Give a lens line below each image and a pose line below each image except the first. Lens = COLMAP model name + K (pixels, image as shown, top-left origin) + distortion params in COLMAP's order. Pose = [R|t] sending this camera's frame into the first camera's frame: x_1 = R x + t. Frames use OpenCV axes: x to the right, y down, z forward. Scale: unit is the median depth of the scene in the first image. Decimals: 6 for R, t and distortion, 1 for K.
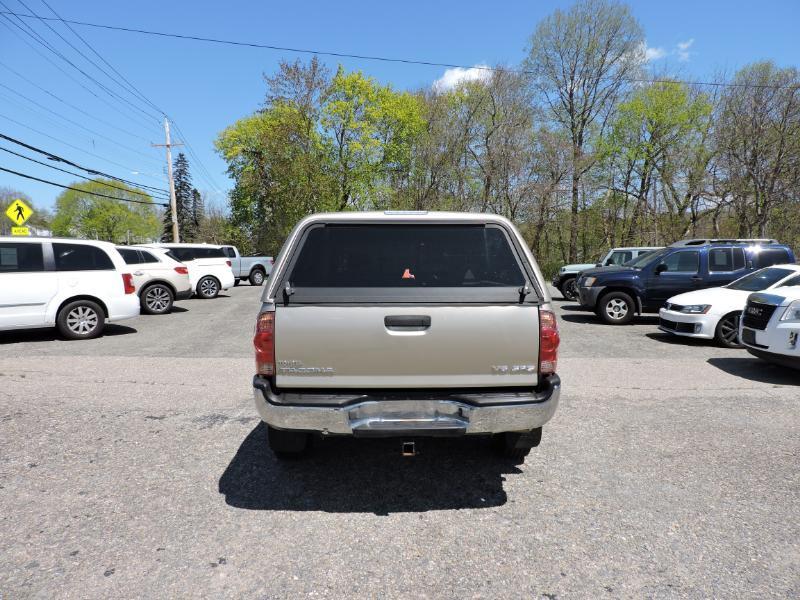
lens RADIAL K [[564.1, 0, 401.6], [0, 564.1, 297.3], [0, 0, 1]] dist [-0.011775, -0.004084]
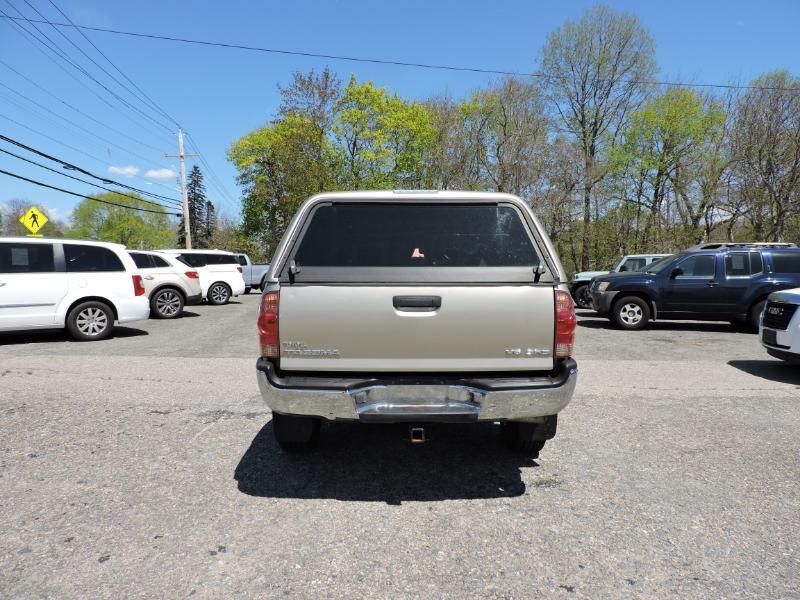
lens RADIAL K [[564.1, 0, 402.0], [0, 564.1, 298.0], [0, 0, 1]] dist [-0.011775, -0.004084]
pose [[0.999812, 0.002655, -0.019230, 0.000935], [-0.003039, 0.999796, -0.019963, 0.014187], [0.019173, 0.020017, 0.999616, 0.009961]]
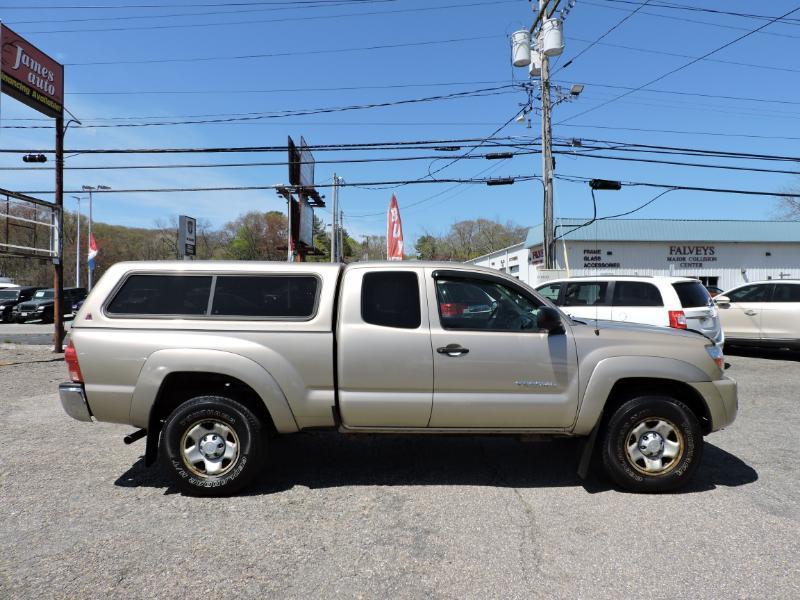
lens RADIAL K [[564.1, 0, 401.1], [0, 564.1, 296.8], [0, 0, 1]] dist [-0.011775, -0.004084]
pose [[-0.023829, 0.011621, -0.999648, 0.414066], [-0.074614, 0.997123, 0.013370, -0.036936], [0.996928, 0.074906, -0.022894, 0.471448]]
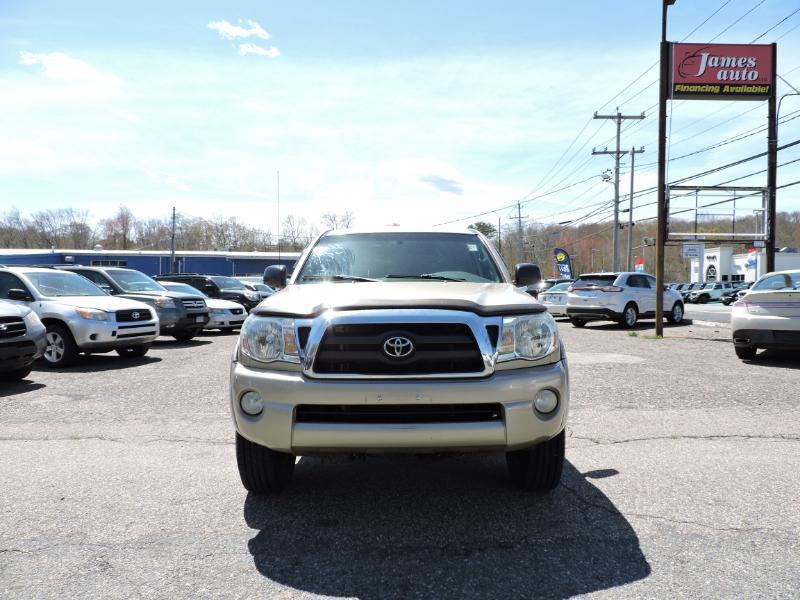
lens RADIAL K [[564.1, 0, 403.1], [0, 564.1, 293.6], [0, 0, 1]] dist [-0.011775, -0.004084]
pose [[-0.999344, 0.004983, 0.035870, -0.018585], [0.008094, 0.996166, 0.087104, -0.046344], [-0.035298, 0.087337, -0.995553, 0.904101]]
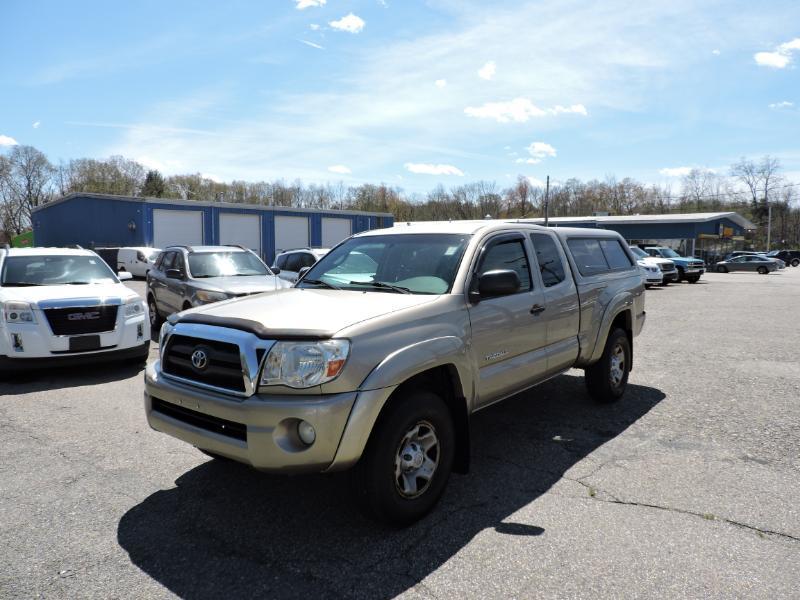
lens RADIAL K [[564.1, 0, 405.9], [0, 564.1, 262.0], [0, 0, 1]] dist [-0.011775, -0.004084]
pose [[-0.754584, -0.004800, 0.656186, -0.248722], [0.058595, 0.995486, 0.074663, -0.064383], [-0.653583, 0.094789, -0.750896, 0.813583]]
